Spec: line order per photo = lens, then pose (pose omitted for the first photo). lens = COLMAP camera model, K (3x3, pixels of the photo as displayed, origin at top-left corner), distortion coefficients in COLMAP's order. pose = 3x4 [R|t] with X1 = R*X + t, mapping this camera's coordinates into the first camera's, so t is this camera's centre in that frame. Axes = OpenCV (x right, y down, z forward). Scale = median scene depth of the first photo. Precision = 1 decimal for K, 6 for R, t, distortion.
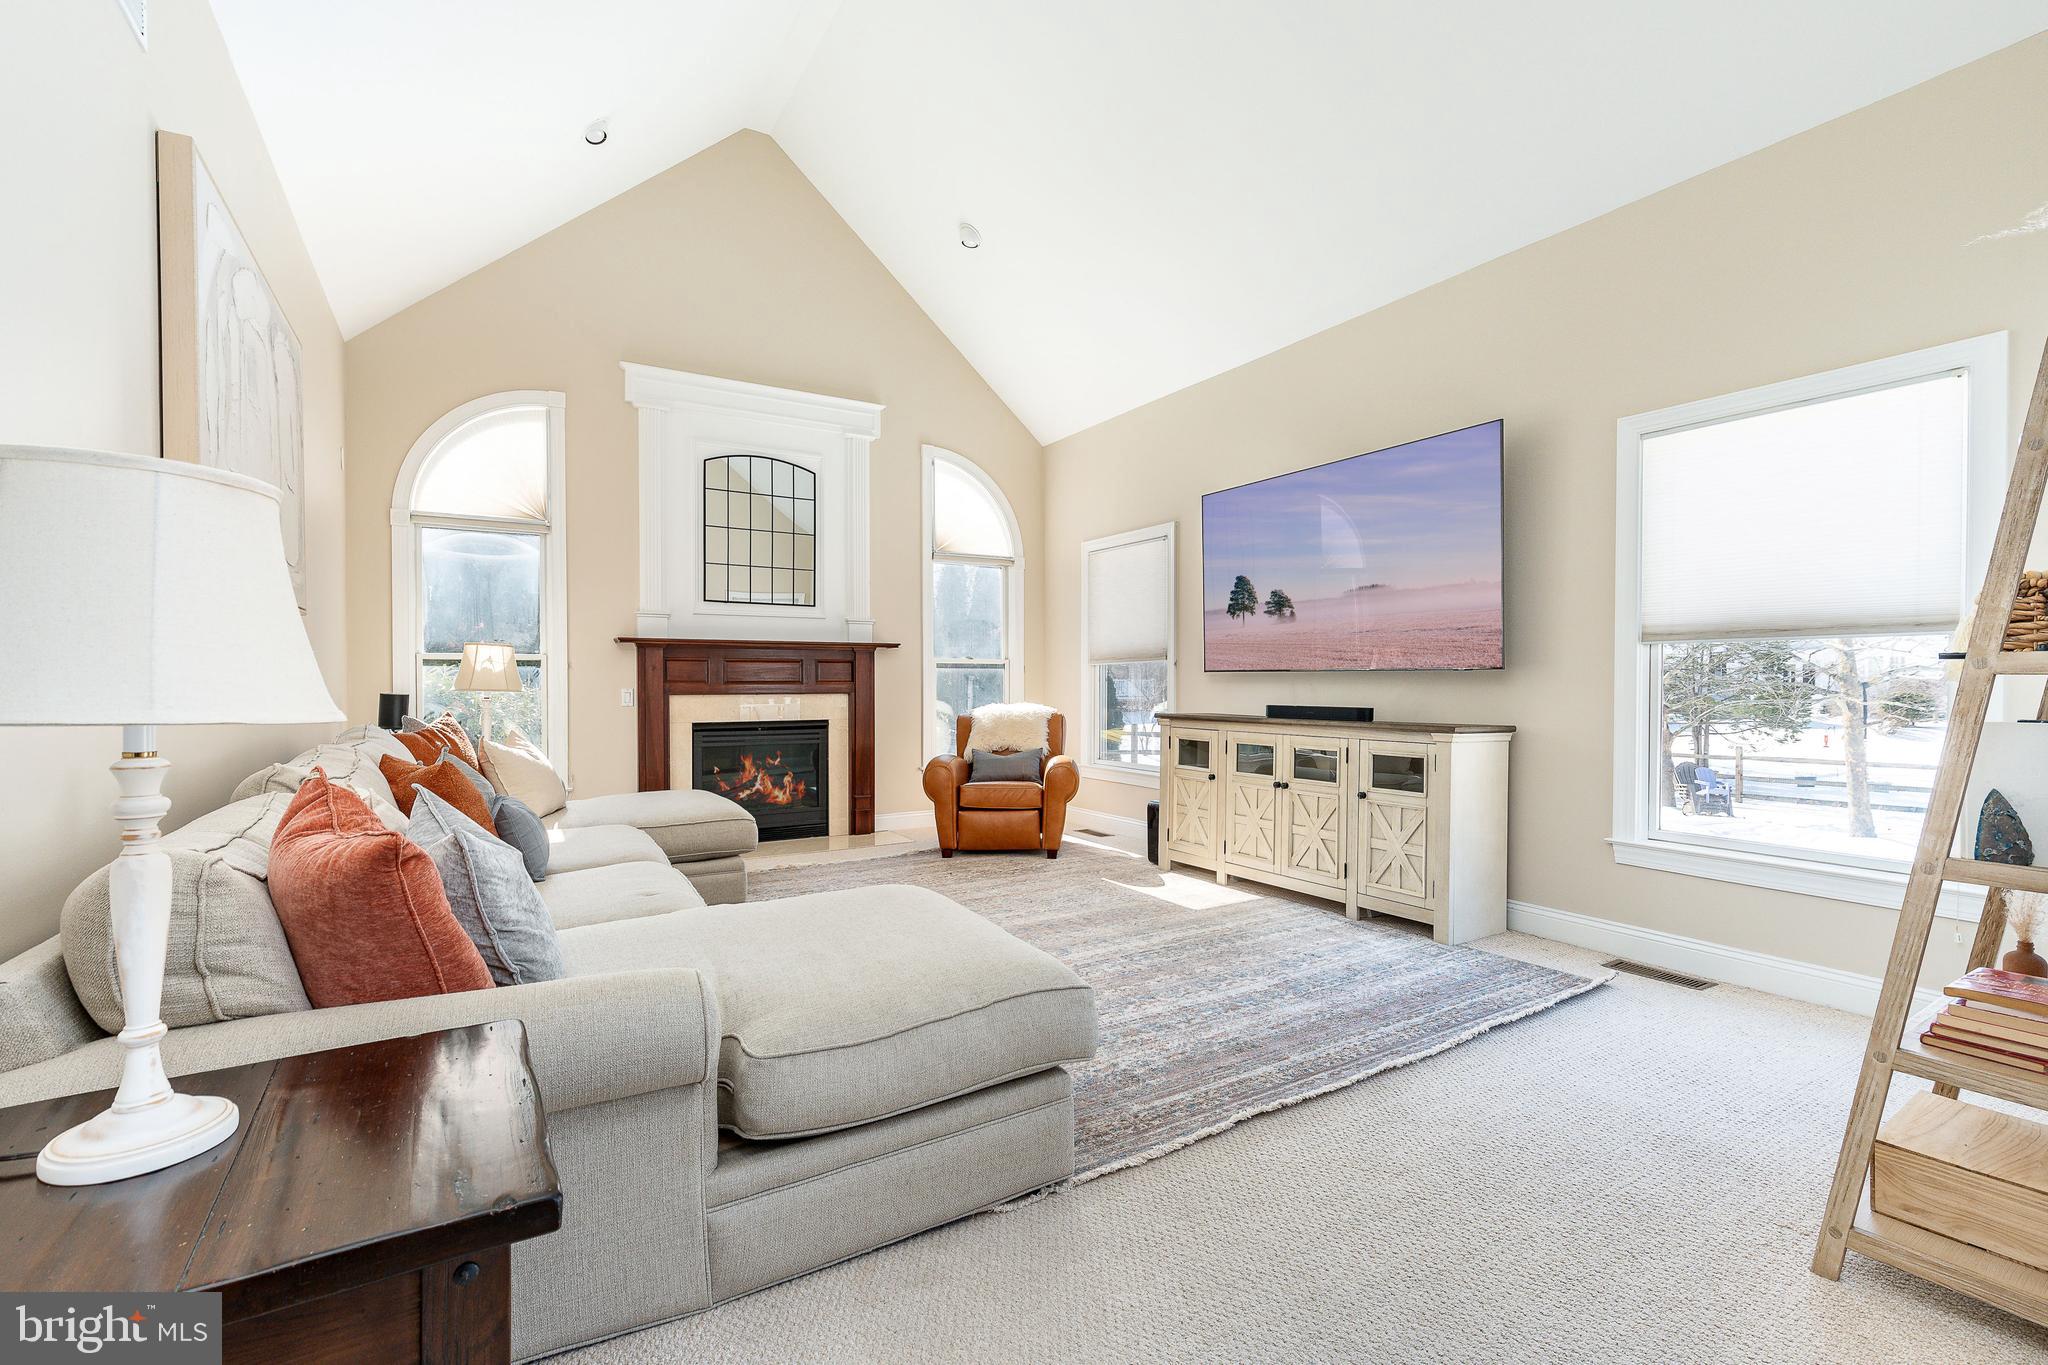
lens RADIAL K [[915.5, 0, 1014.9], [0, 915.5, 681.7], [0, 0, 1]] dist [0.003706, 0.000245]
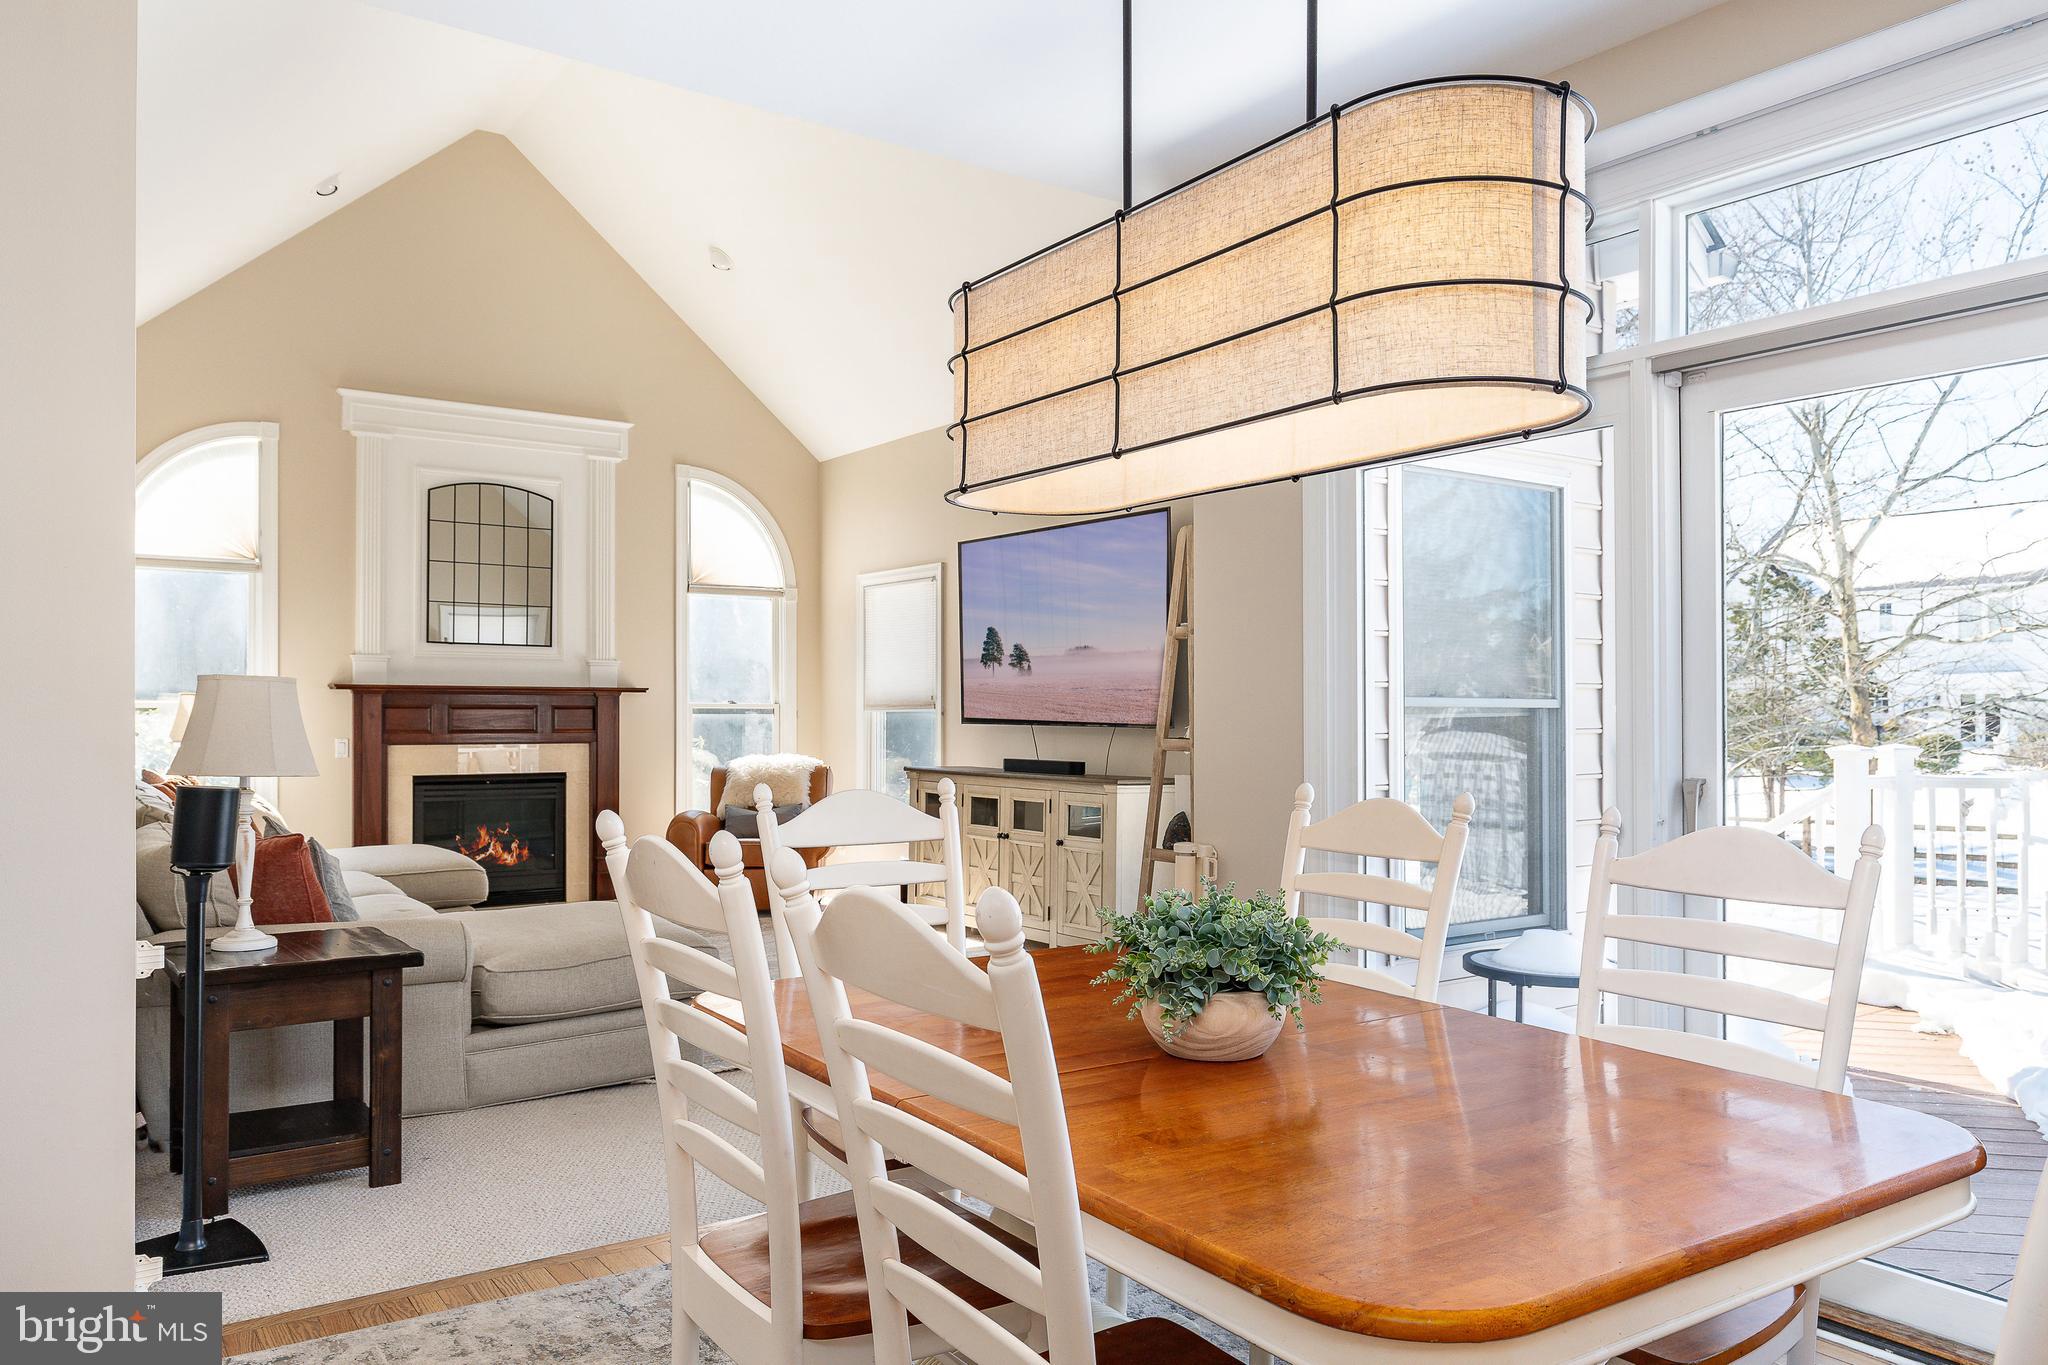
lens RADIAL K [[1496.5, 0, 1023.4], [0, 1496.5, 690.5], [0, 0, 1]] dist [0.005629, 0.001516]
pose [[0.996900, 0.005640, 0.078471, 0.139435], [-0.004589, 0.999897, -0.013571, -0.022687], [-0.078540, 0.013169, 0.996824, -0.544628]]
